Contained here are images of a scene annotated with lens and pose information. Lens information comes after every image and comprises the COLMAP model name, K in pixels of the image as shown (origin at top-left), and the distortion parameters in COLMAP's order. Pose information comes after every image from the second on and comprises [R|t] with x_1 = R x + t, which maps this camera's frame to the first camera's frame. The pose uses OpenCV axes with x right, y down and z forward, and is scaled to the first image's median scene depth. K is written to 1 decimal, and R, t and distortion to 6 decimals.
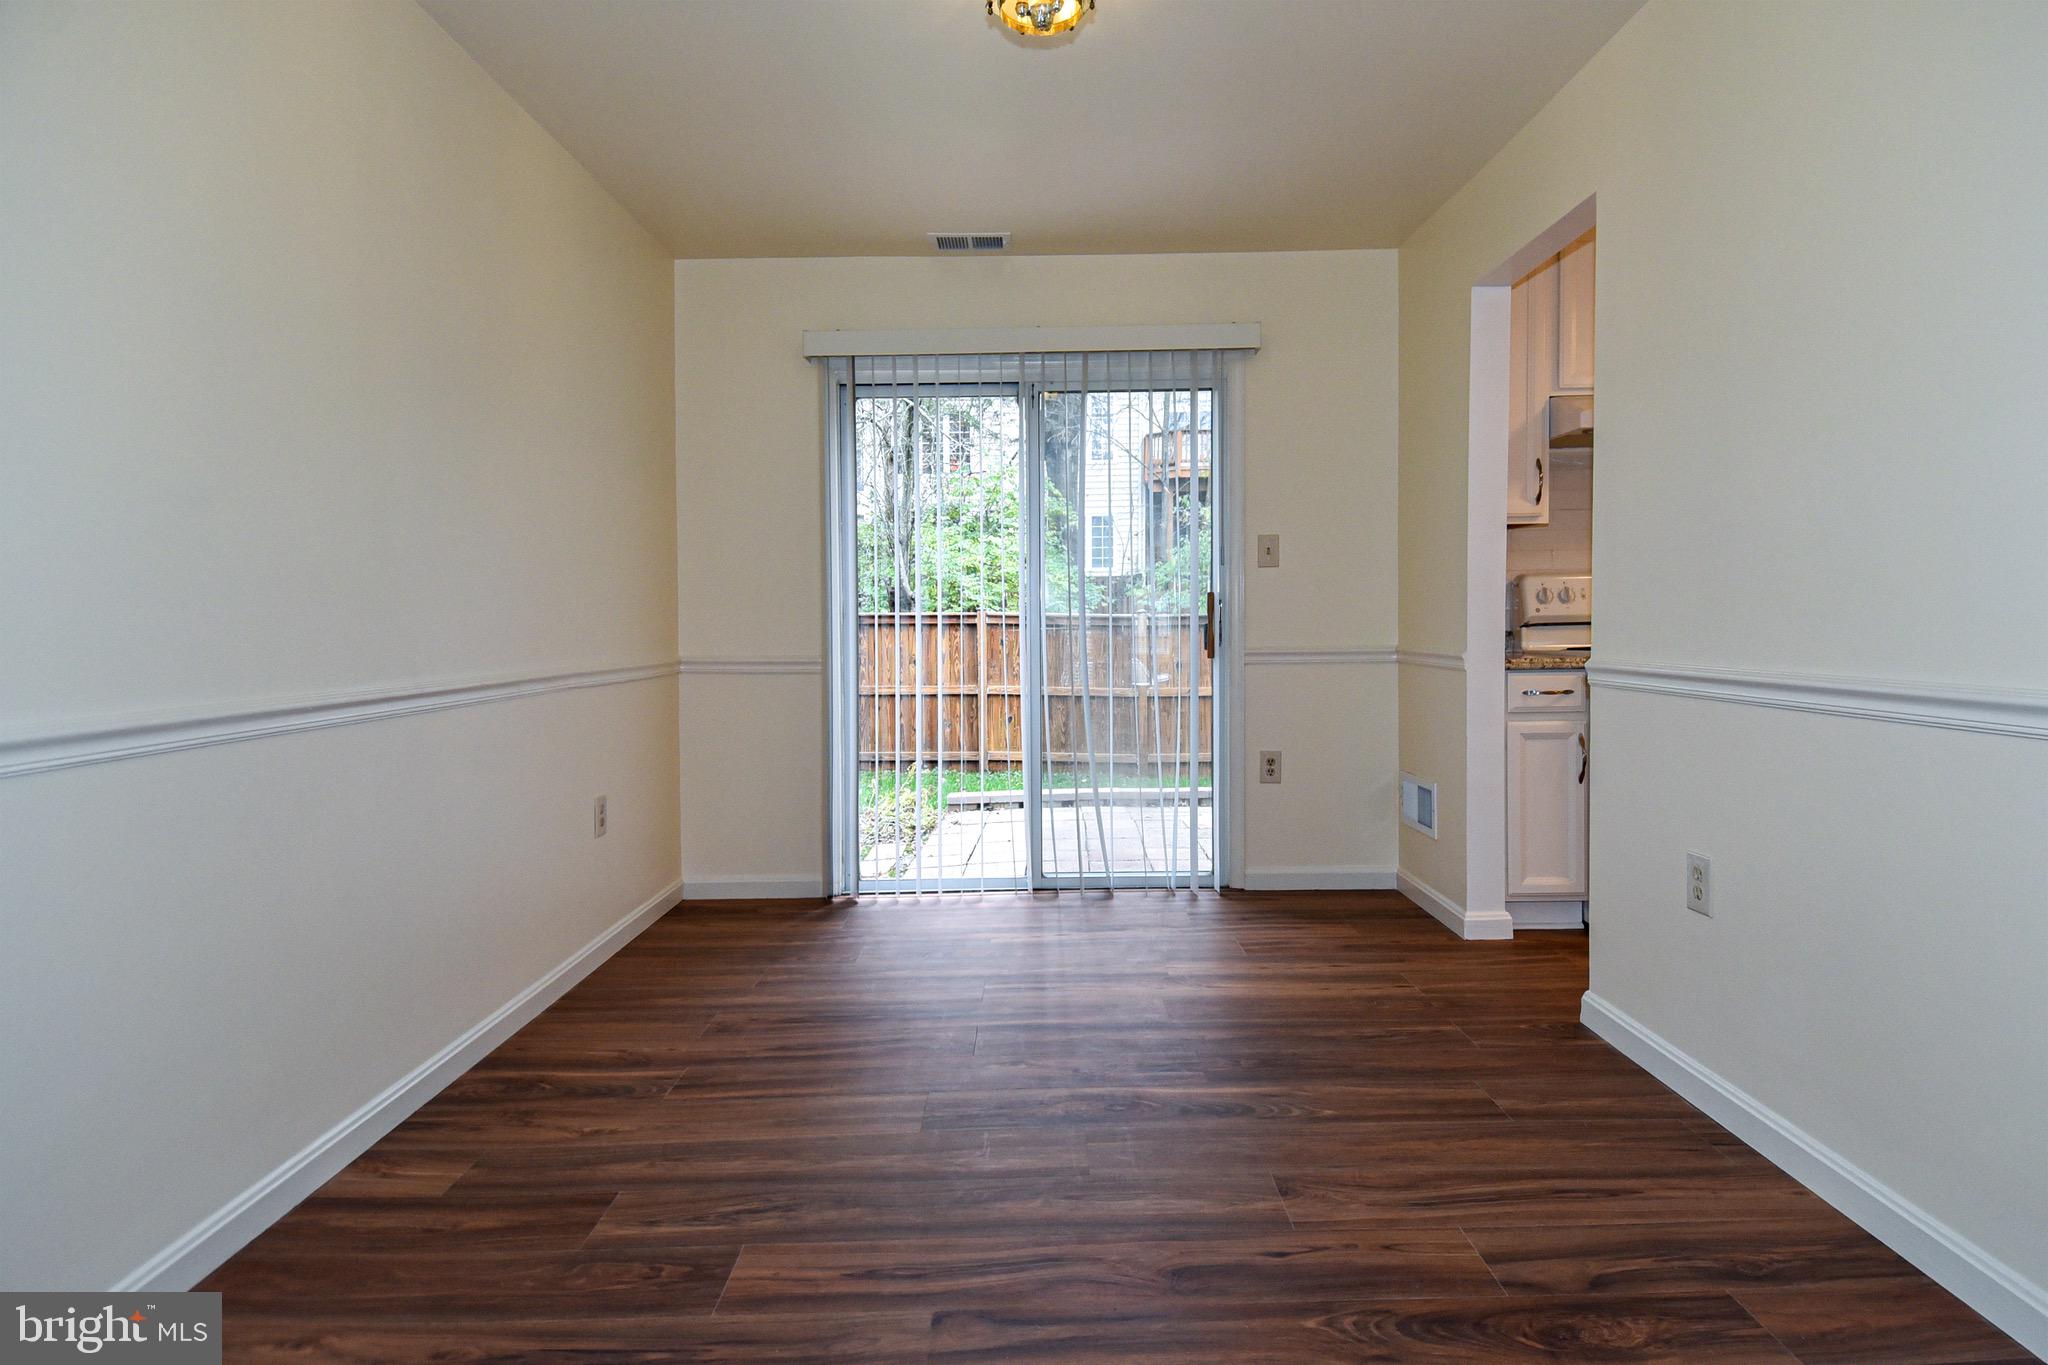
lens RADIAL K [[1076.5, 0, 1078.8], [0, 1076.5, 652.2], [0, 0, 1]] dist [0.057178, -0.064585]
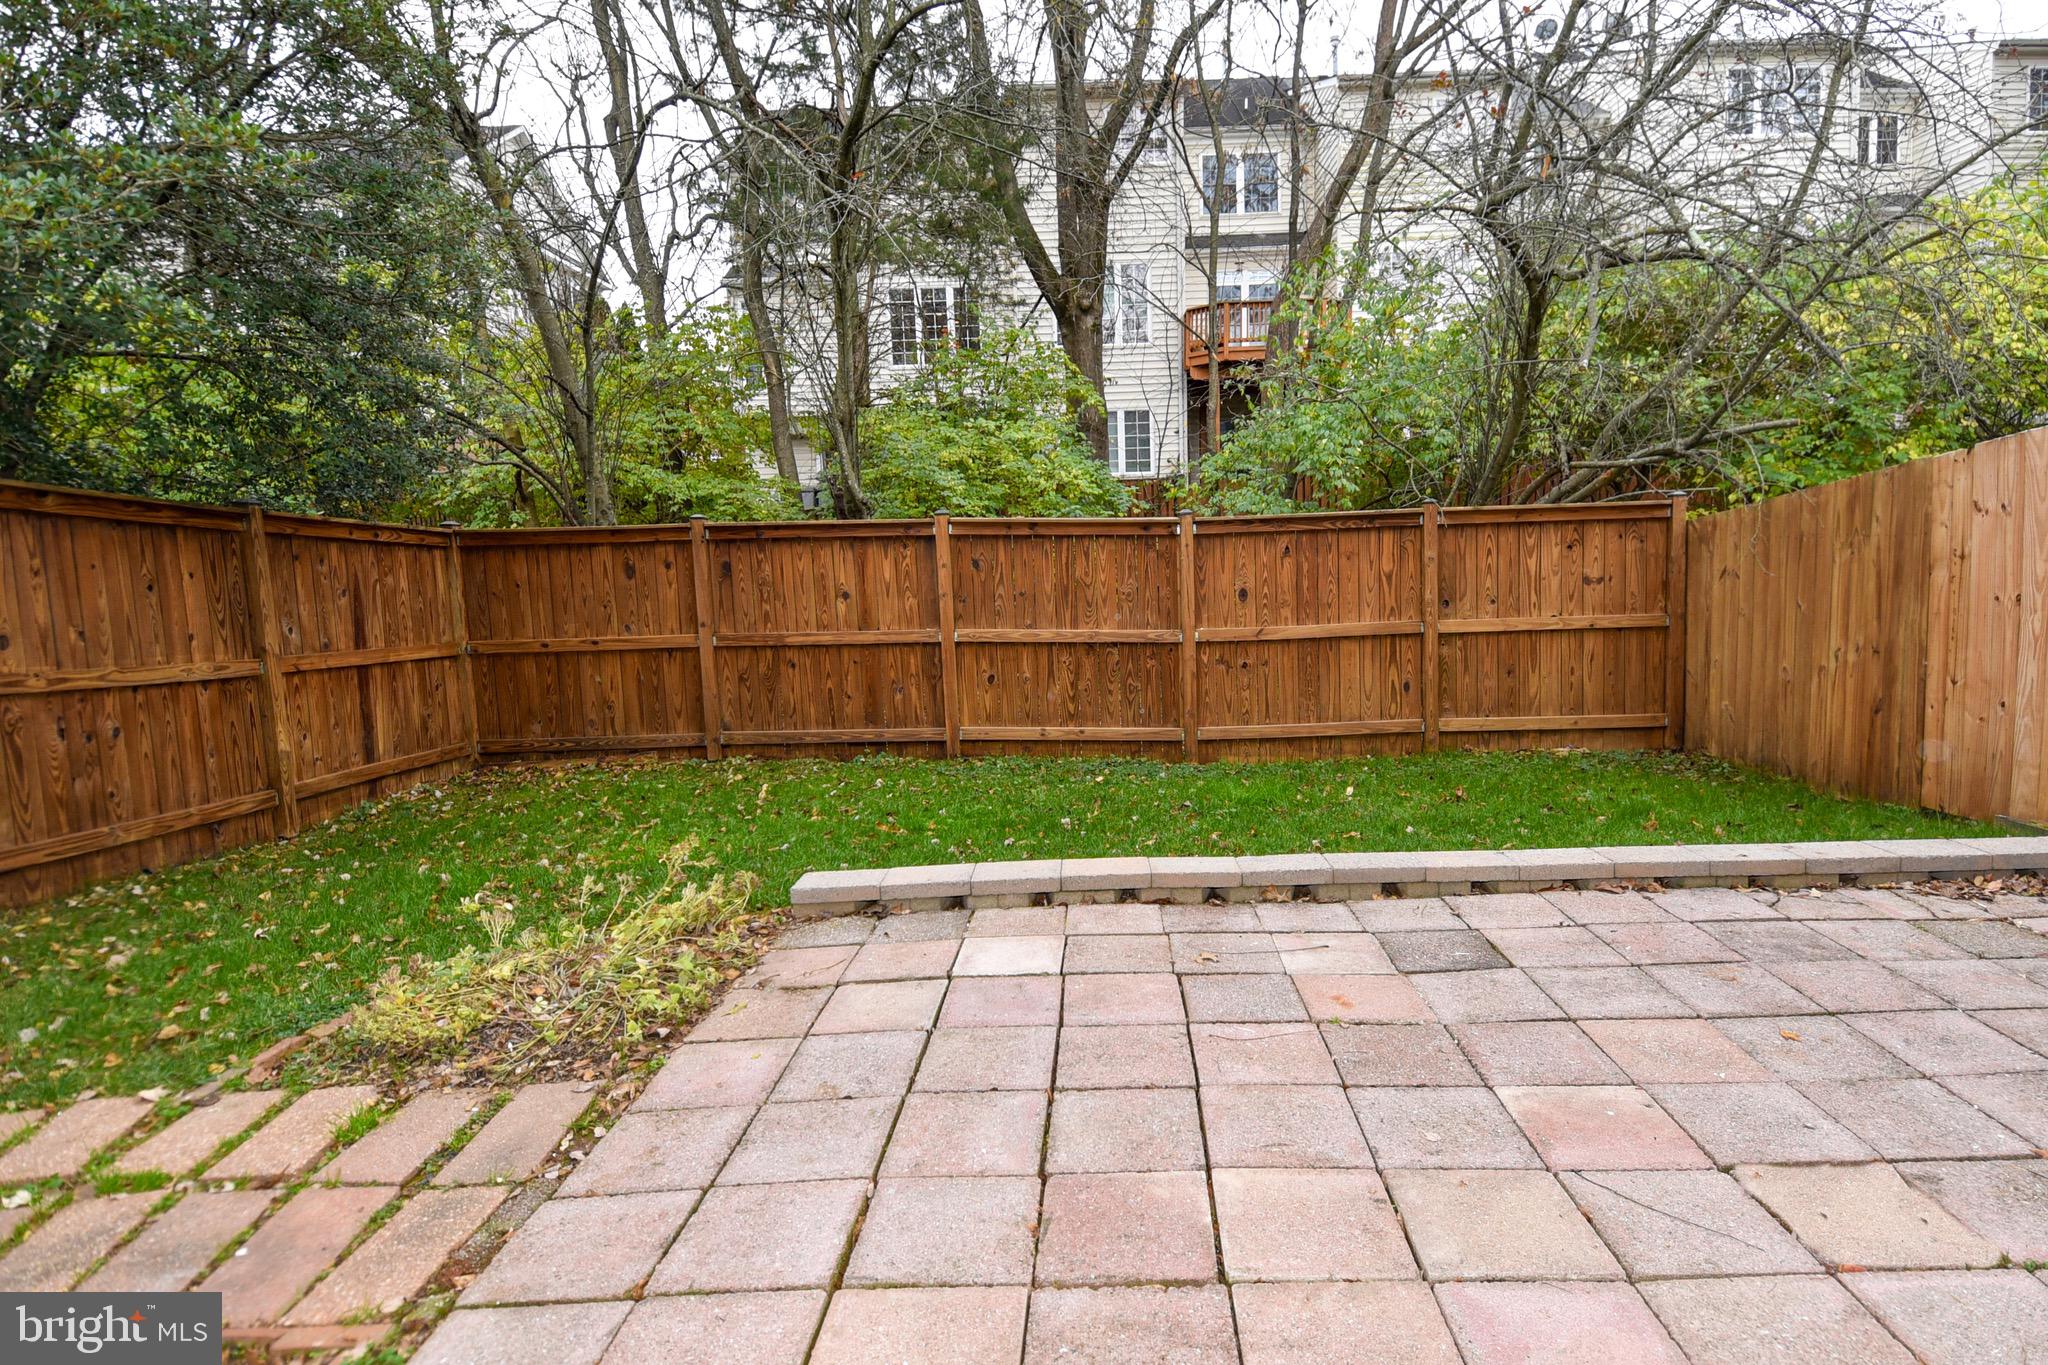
lens RADIAL K [[1076.5, 0, 1078.8], [0, 1076.5, 652.2], [0, 0, 1]] dist [0.057178, -0.064585]
pose [[0.999120, -0.015112, -0.039117, 0.008685], [0.018152, 0.996743, 0.078575, -0.002832], [0.037803, -0.079215, 0.996140, 0.166405]]
